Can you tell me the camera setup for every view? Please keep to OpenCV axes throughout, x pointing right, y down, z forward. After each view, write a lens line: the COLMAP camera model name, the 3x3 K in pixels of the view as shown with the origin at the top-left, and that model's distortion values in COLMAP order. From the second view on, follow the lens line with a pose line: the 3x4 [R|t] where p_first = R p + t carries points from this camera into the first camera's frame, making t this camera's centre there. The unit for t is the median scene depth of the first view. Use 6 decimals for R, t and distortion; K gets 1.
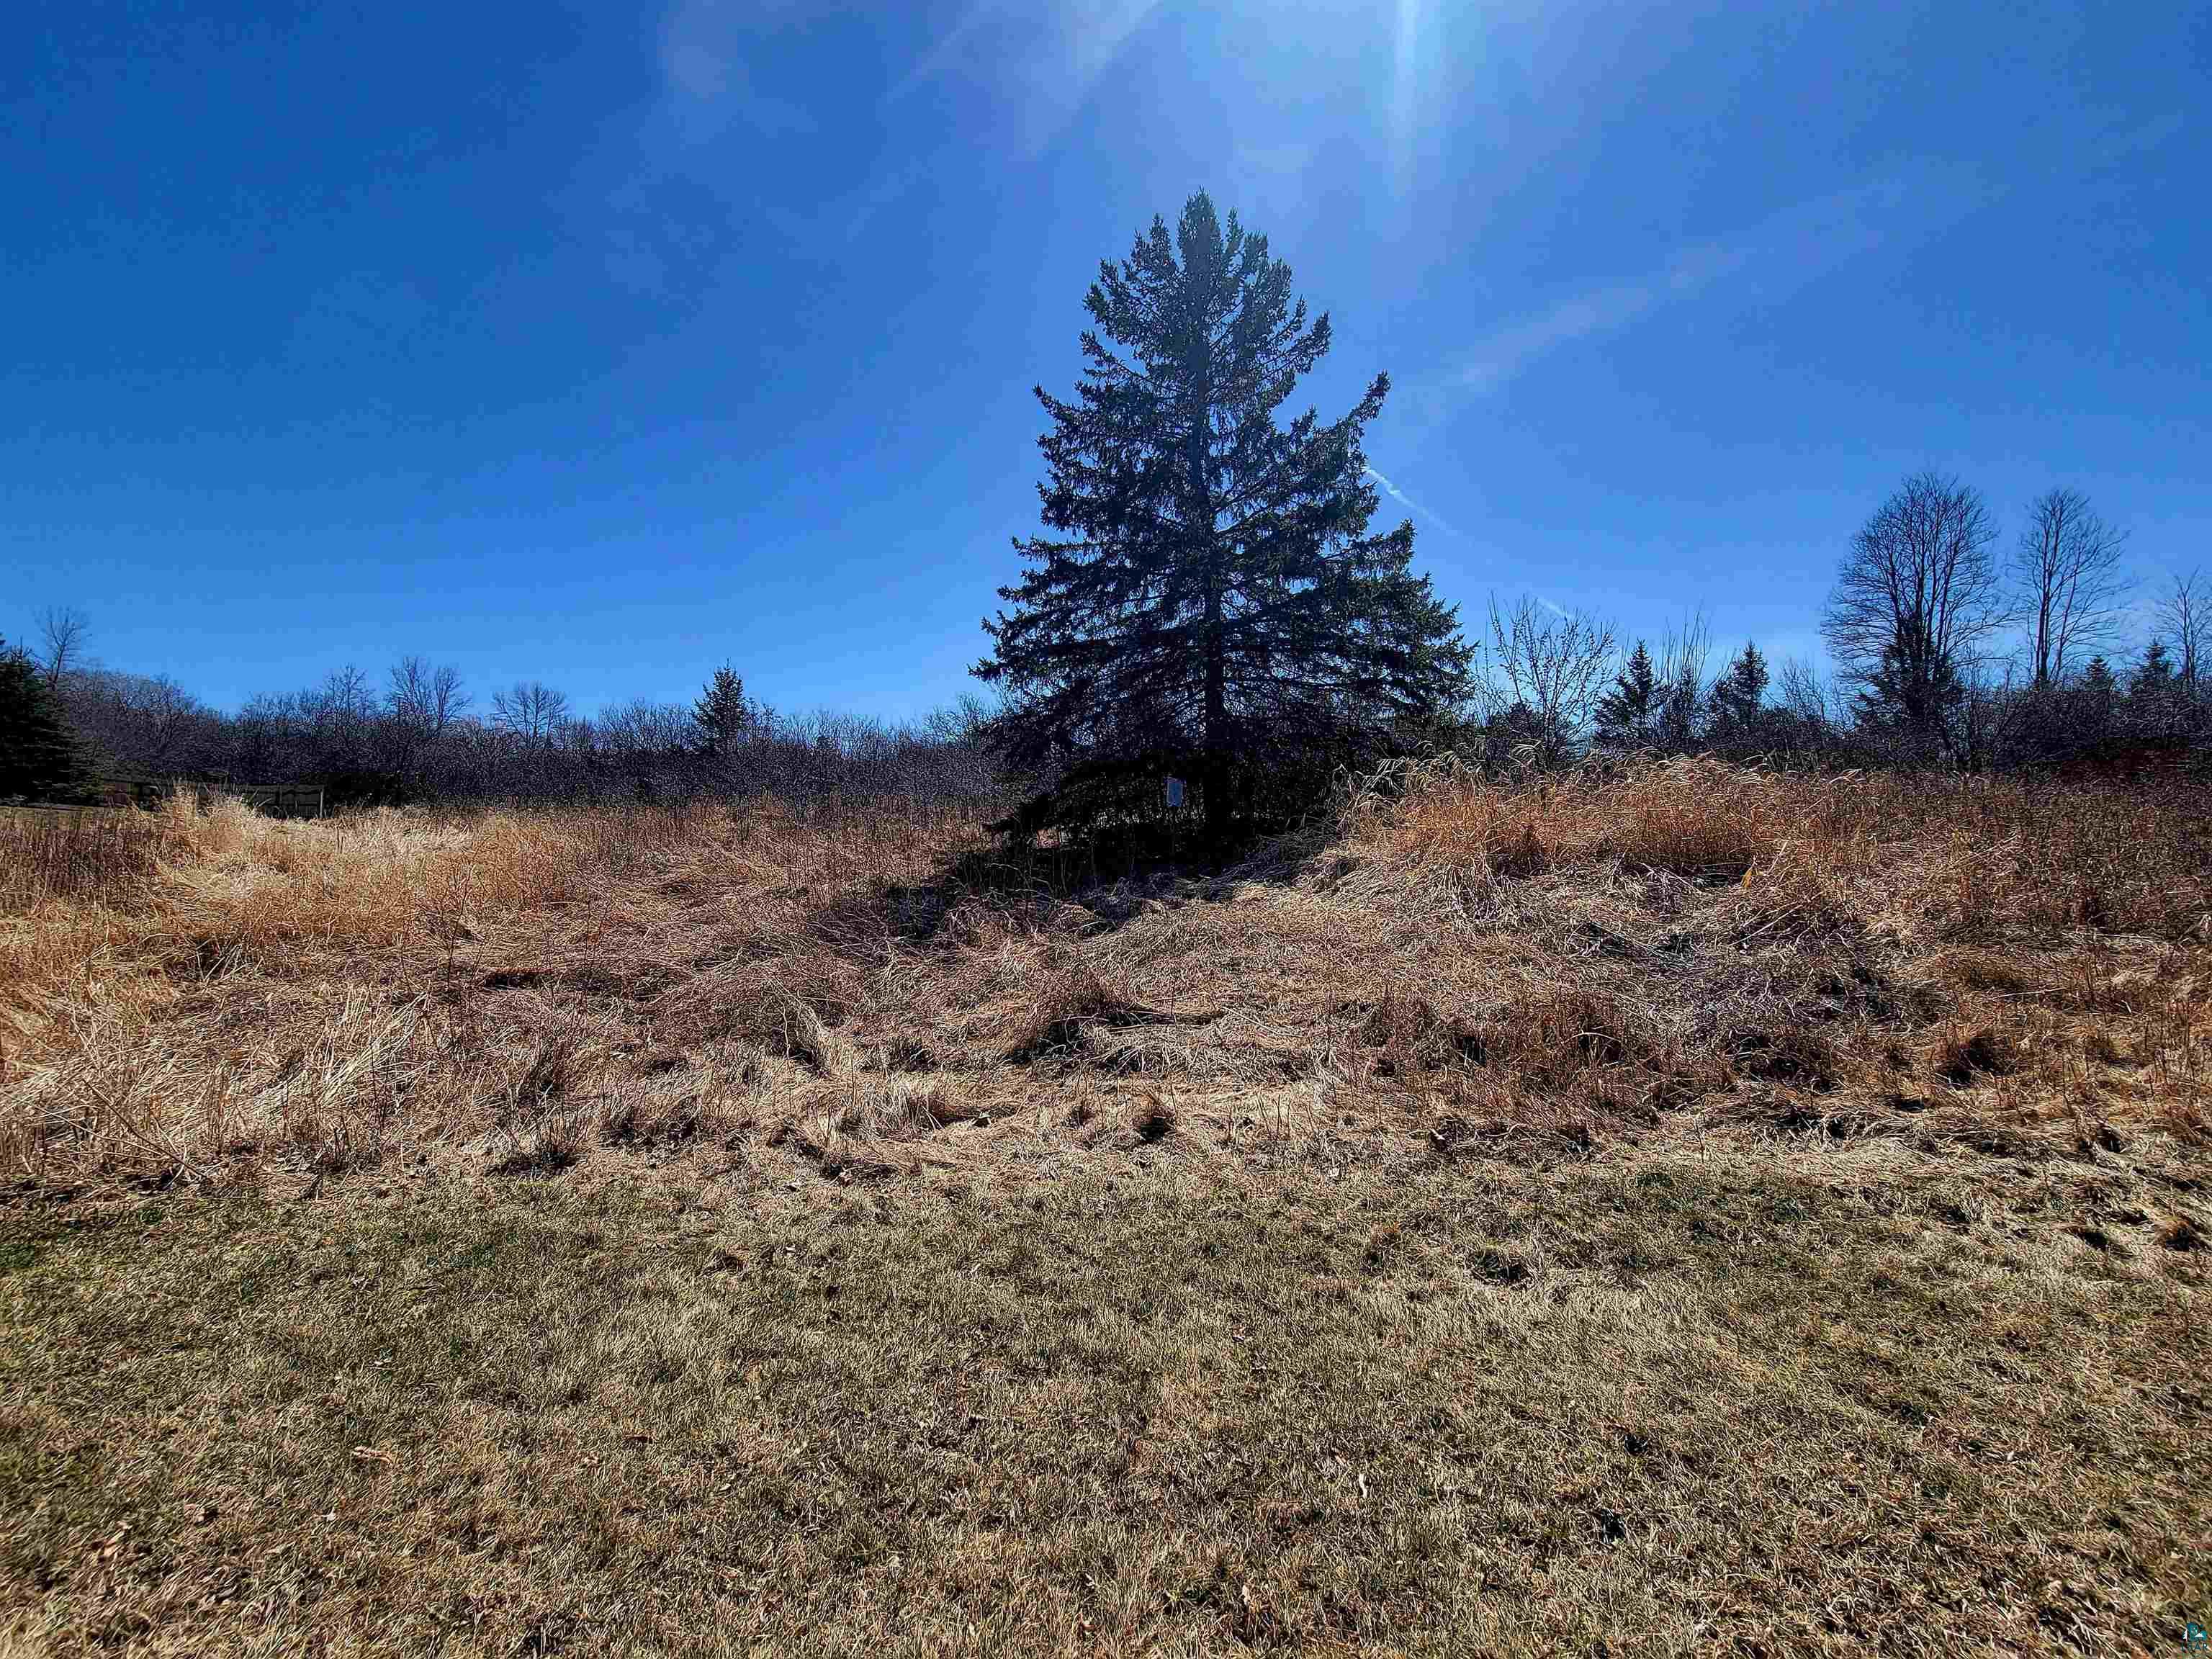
lens RADIAL K [[892.3, 0, 1108.1], [0, 892.3, 820.4], [0, 0, 1]] dist [0.009701, -0.004262]
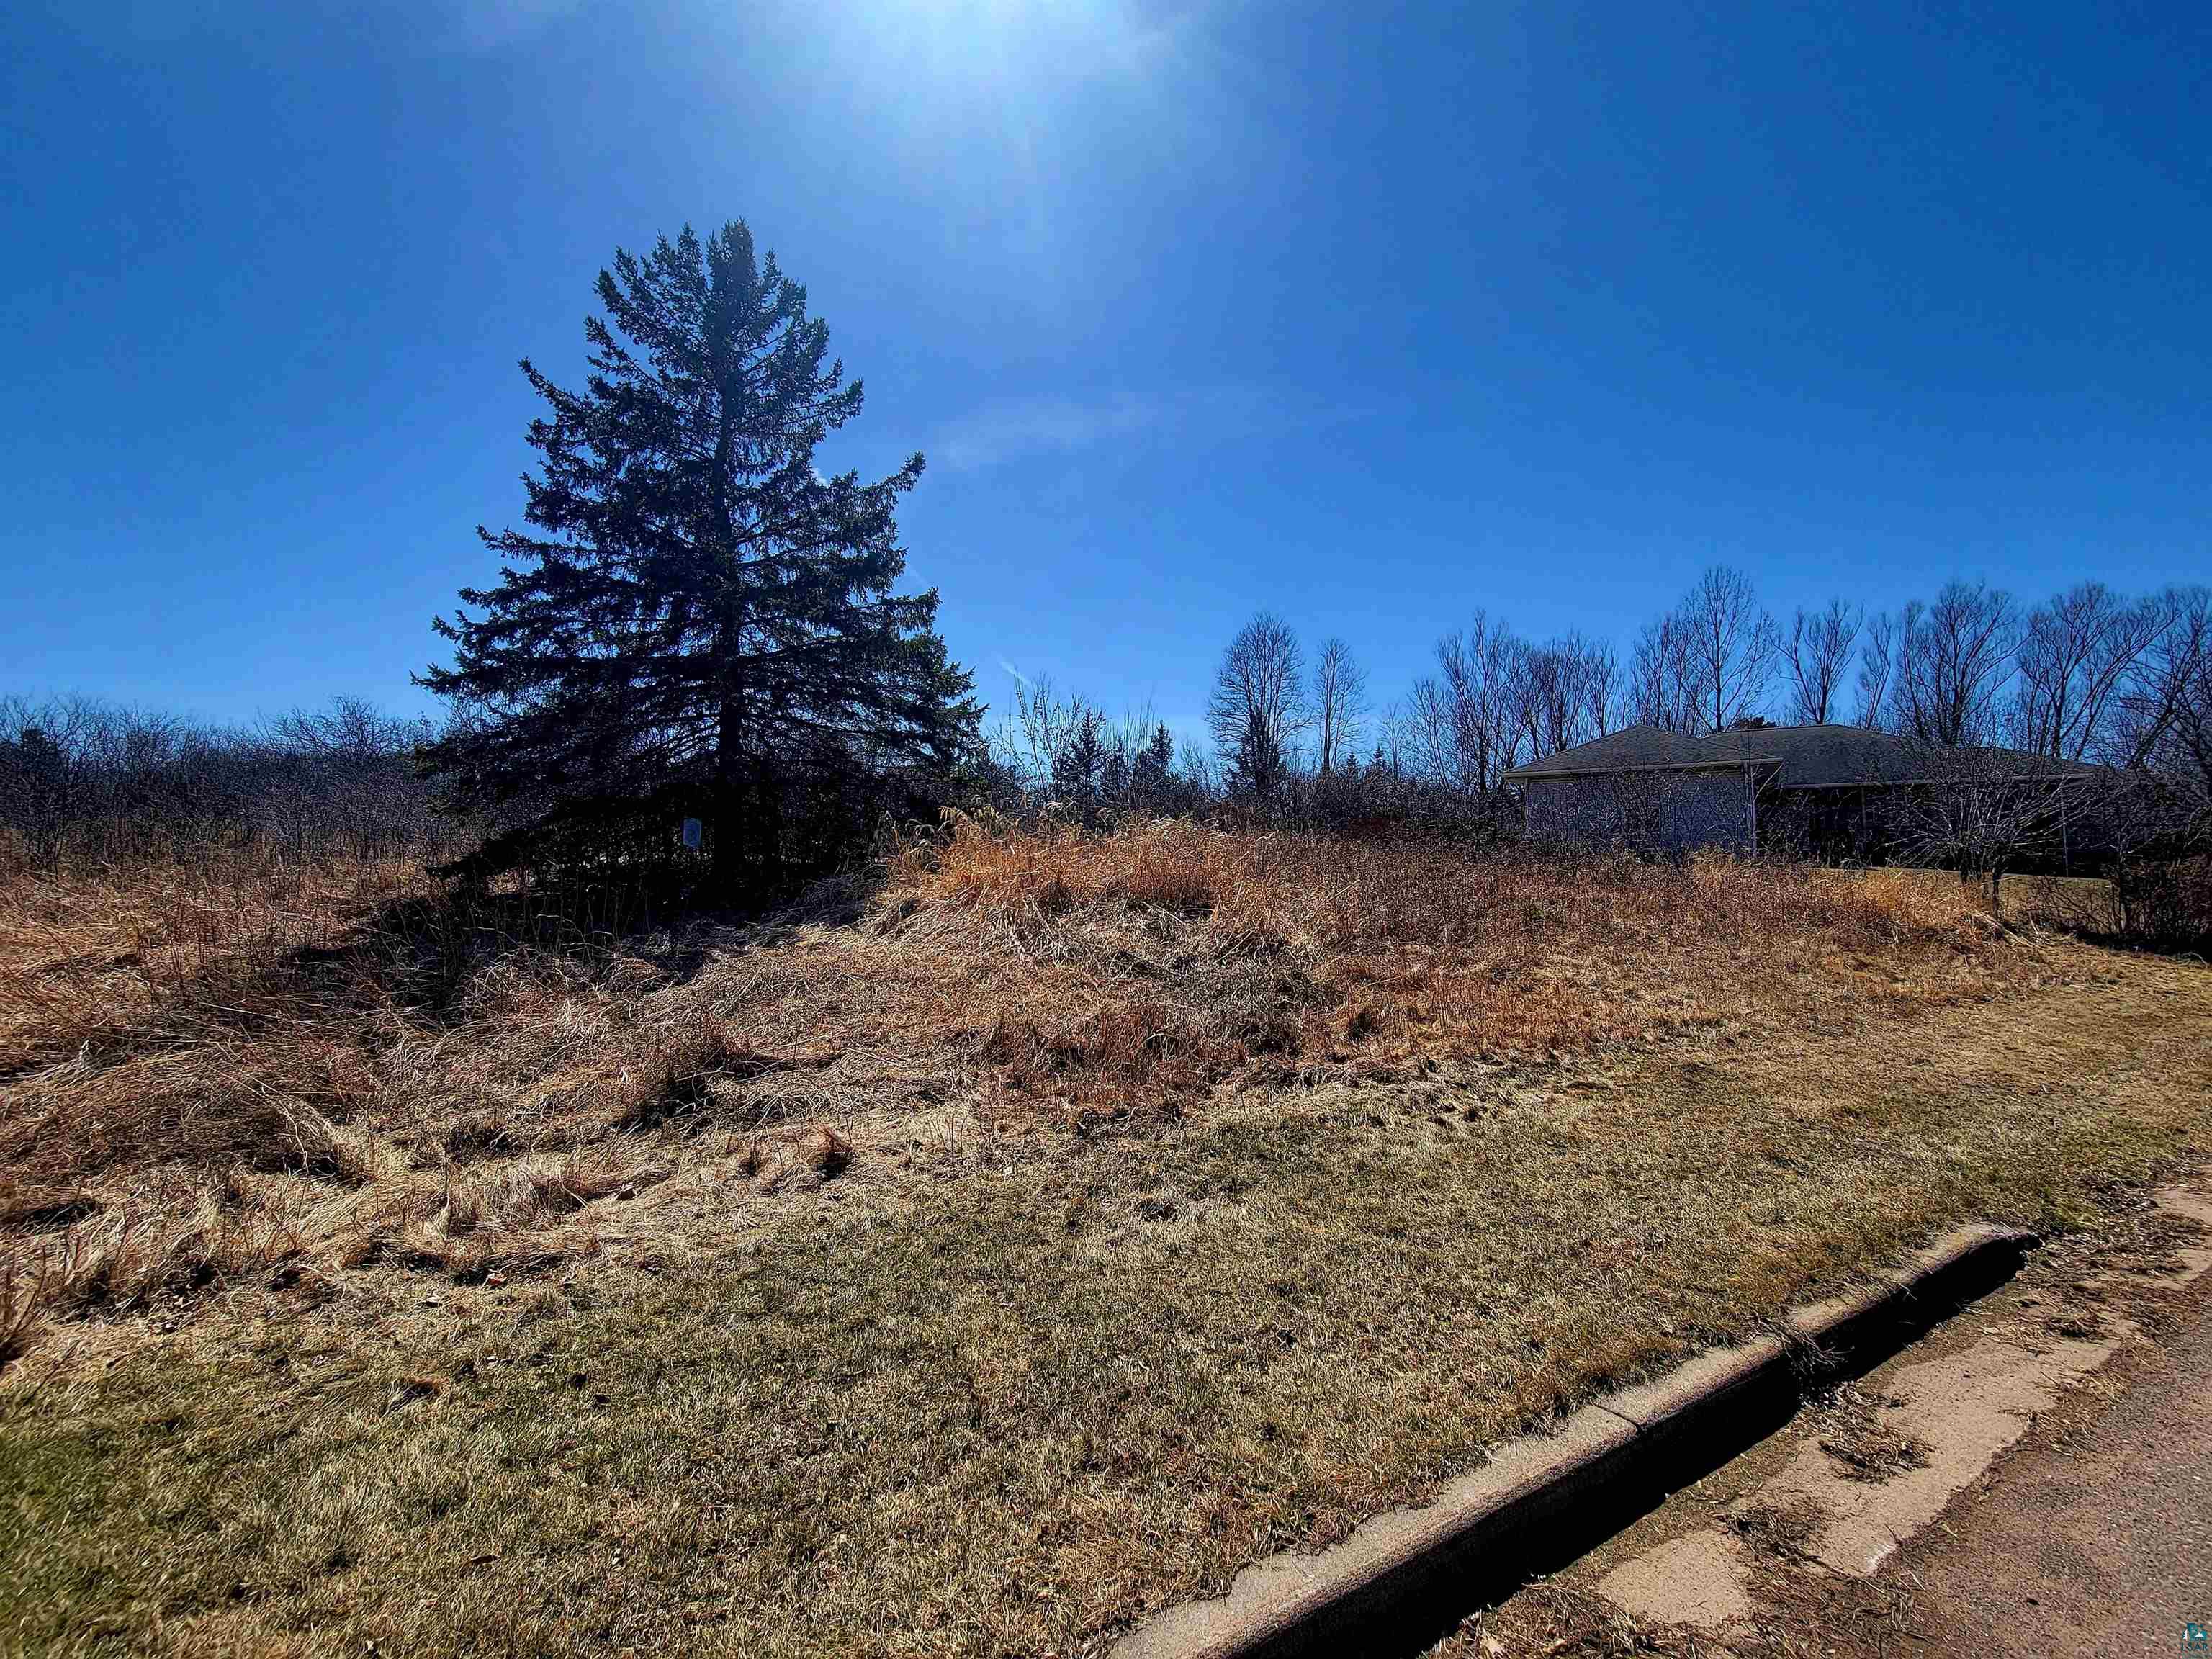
lens RADIAL K [[888.6, 0, 1106.0], [0, 888.6, 829.5], [0, 0, 1]] dist [-0.000353, 0.000027]
pose [[0.843165, 0.026674, 0.536993, -0.161685], [-0.007505, 0.999255, -0.037852, -0.007886], [-0.537602, 0.027885, 0.842737, -0.041930]]
